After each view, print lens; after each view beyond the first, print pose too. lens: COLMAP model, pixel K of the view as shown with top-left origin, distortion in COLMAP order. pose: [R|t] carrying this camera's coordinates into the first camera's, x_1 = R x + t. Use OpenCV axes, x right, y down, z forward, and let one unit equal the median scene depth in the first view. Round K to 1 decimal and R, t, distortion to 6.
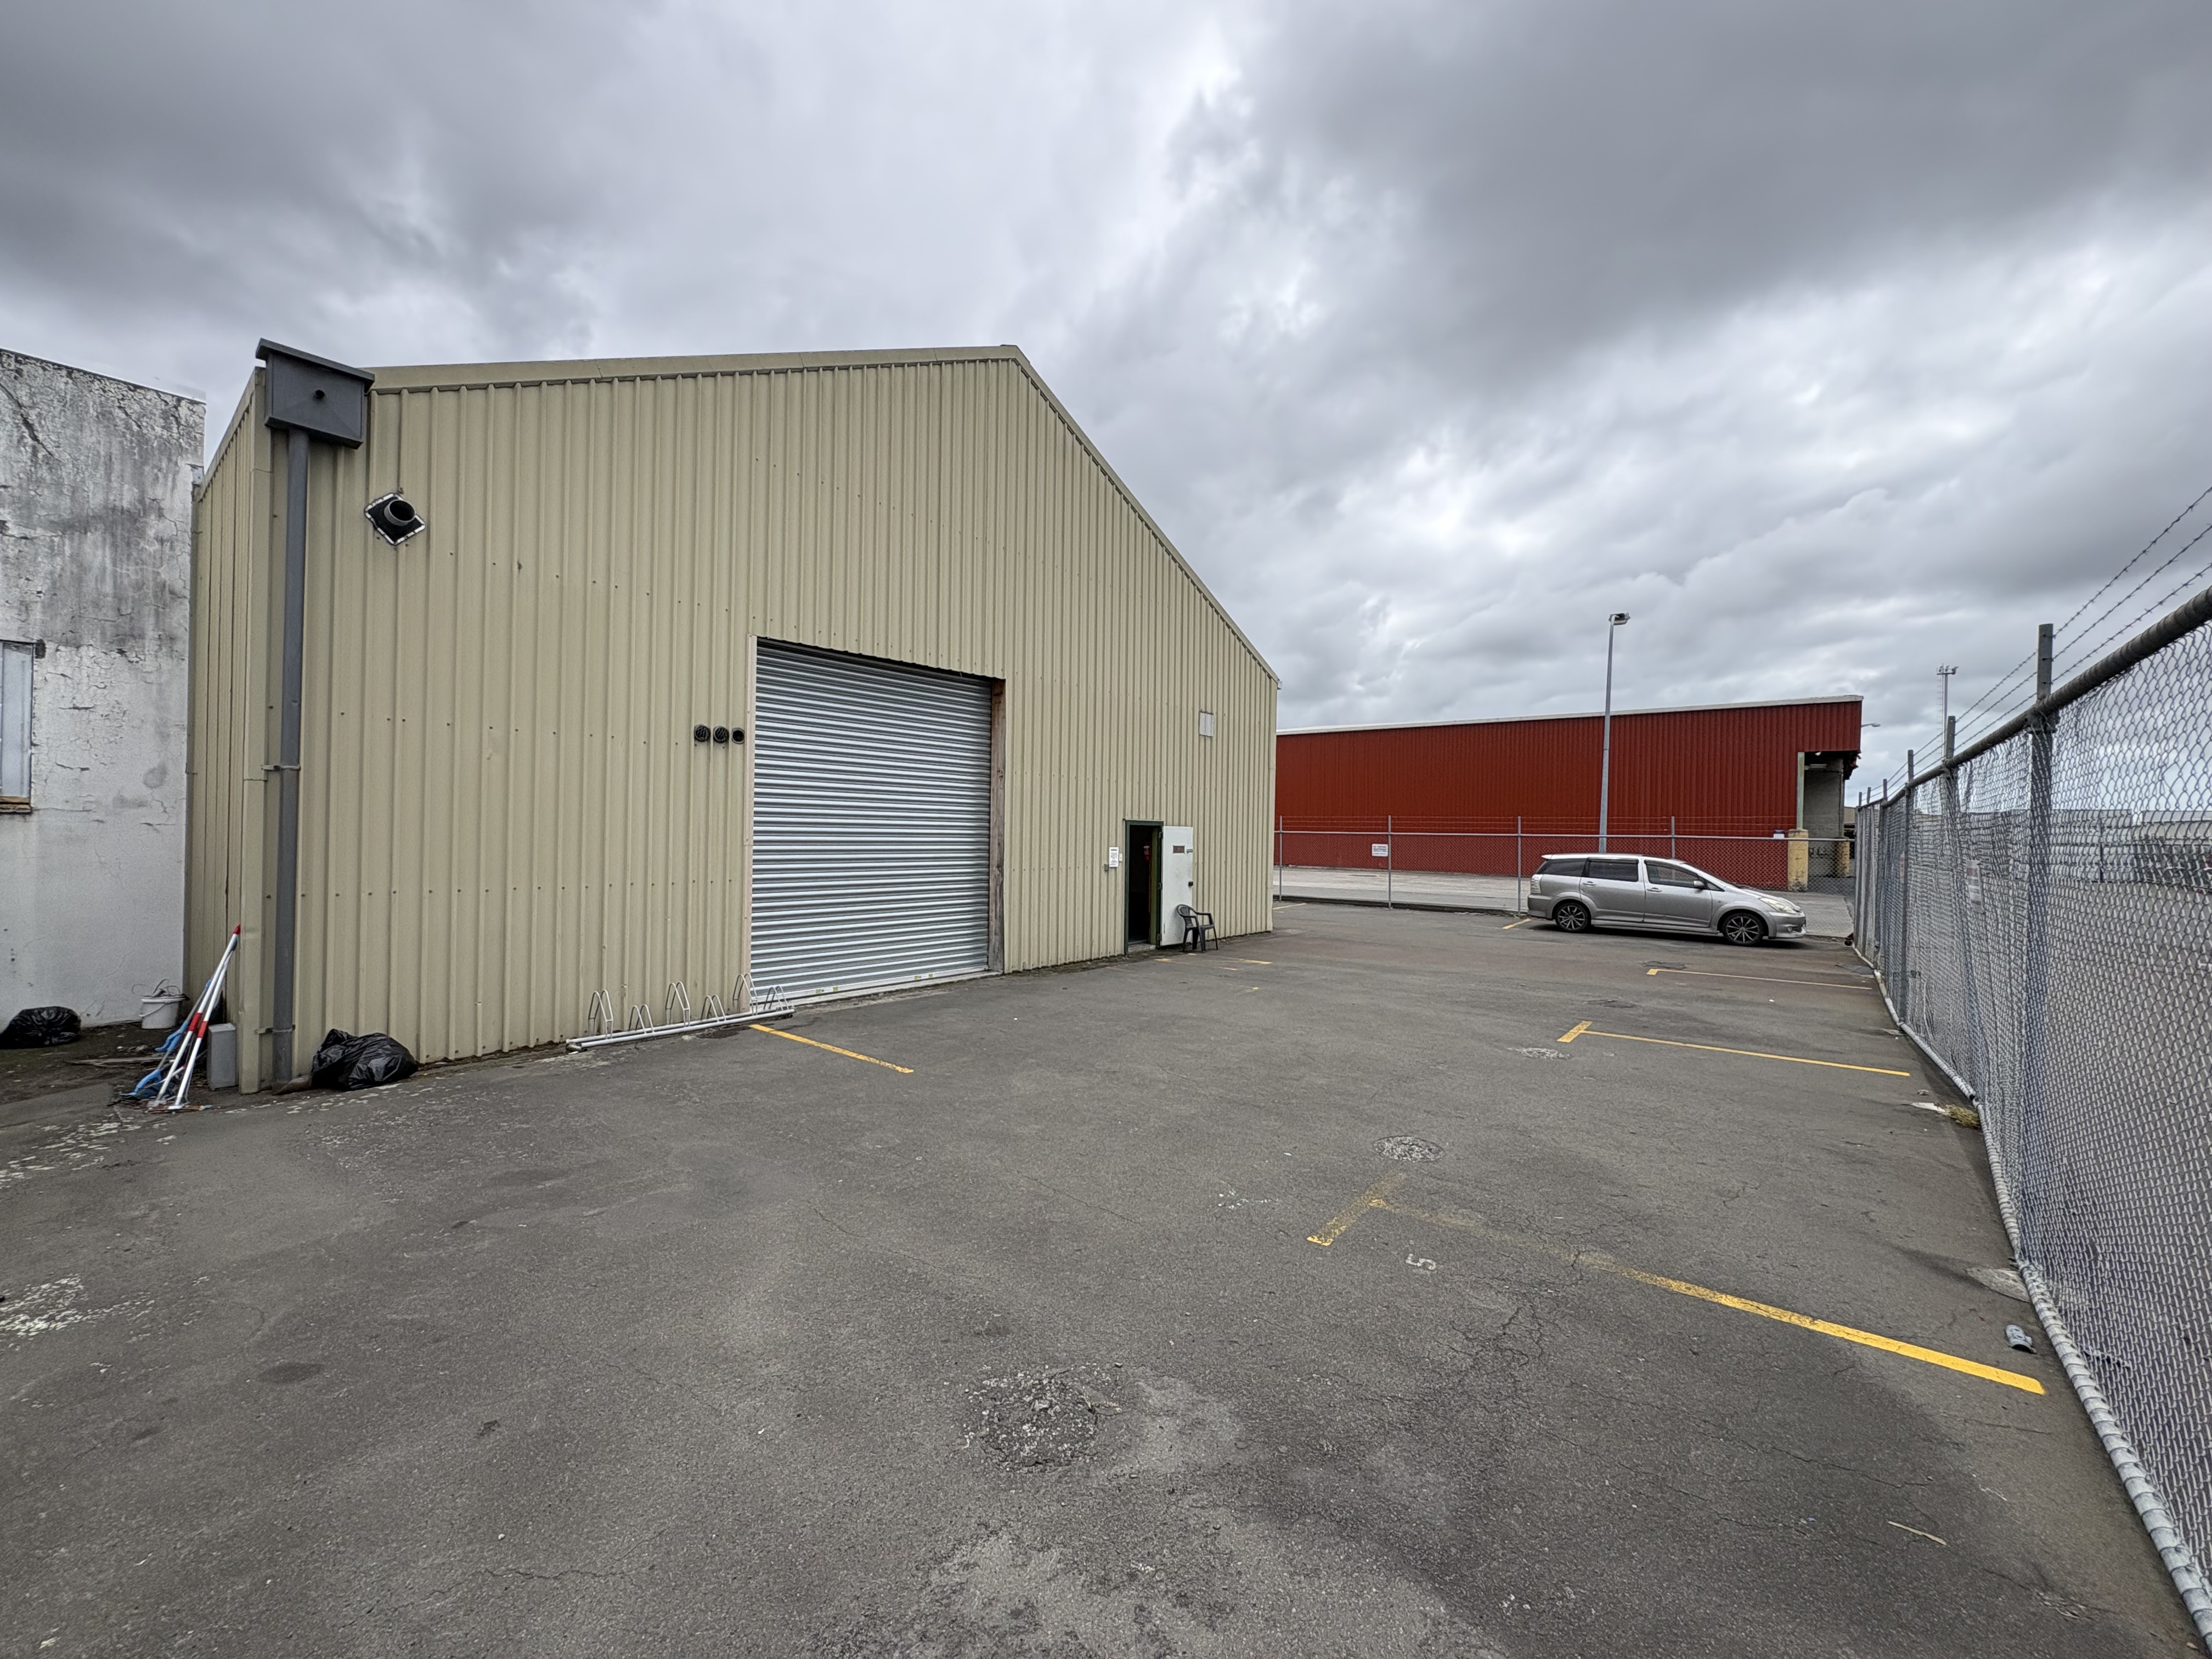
lens RADIAL K [[884.3, 0, 1097.8], [0, 884.3, 823.6], [0, 0, 1]] dist [0.003129, -0.000056]
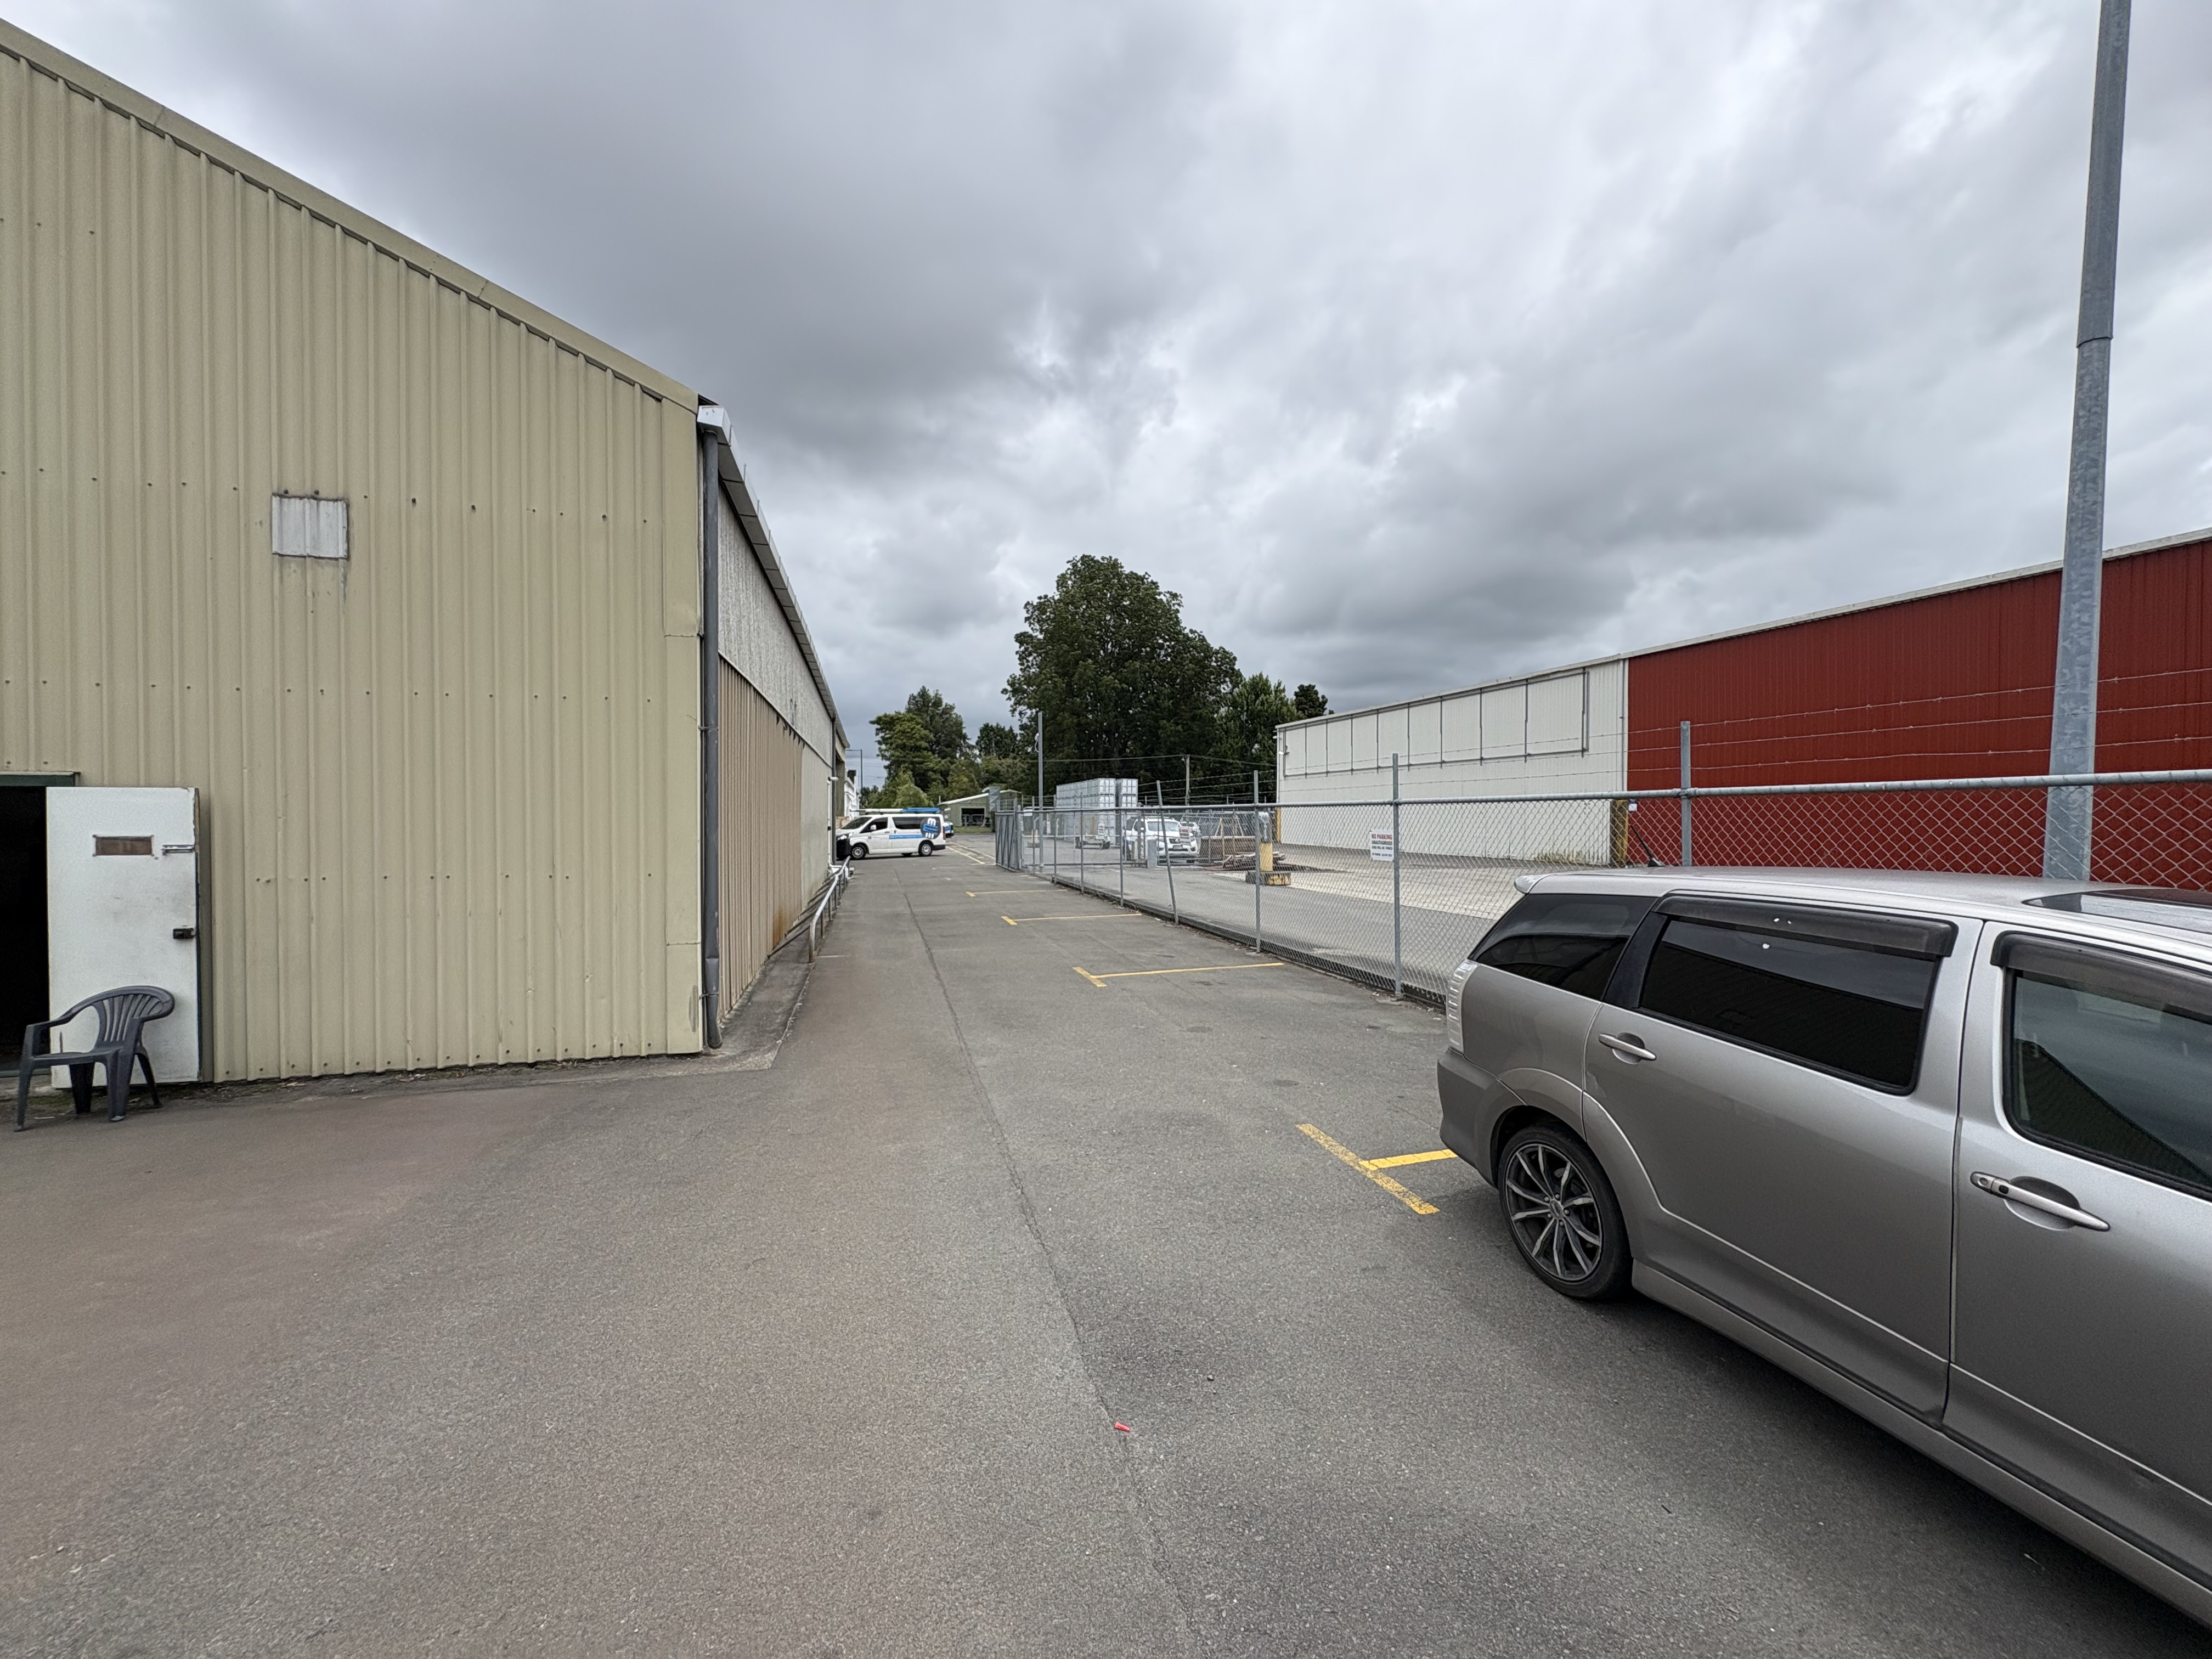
lens RADIAL K [[884.3, 0, 1102.2], [0, 884.3, 839.5], [0, 0, 1]] dist [0.003129, -0.000056]
pose [[0.802599, -0.010027, -0.596434, 0.585029], [0.012199, 0.999926, -0.000395, 0.027258], [0.596394, -0.006959, 0.802662, 0.817970]]
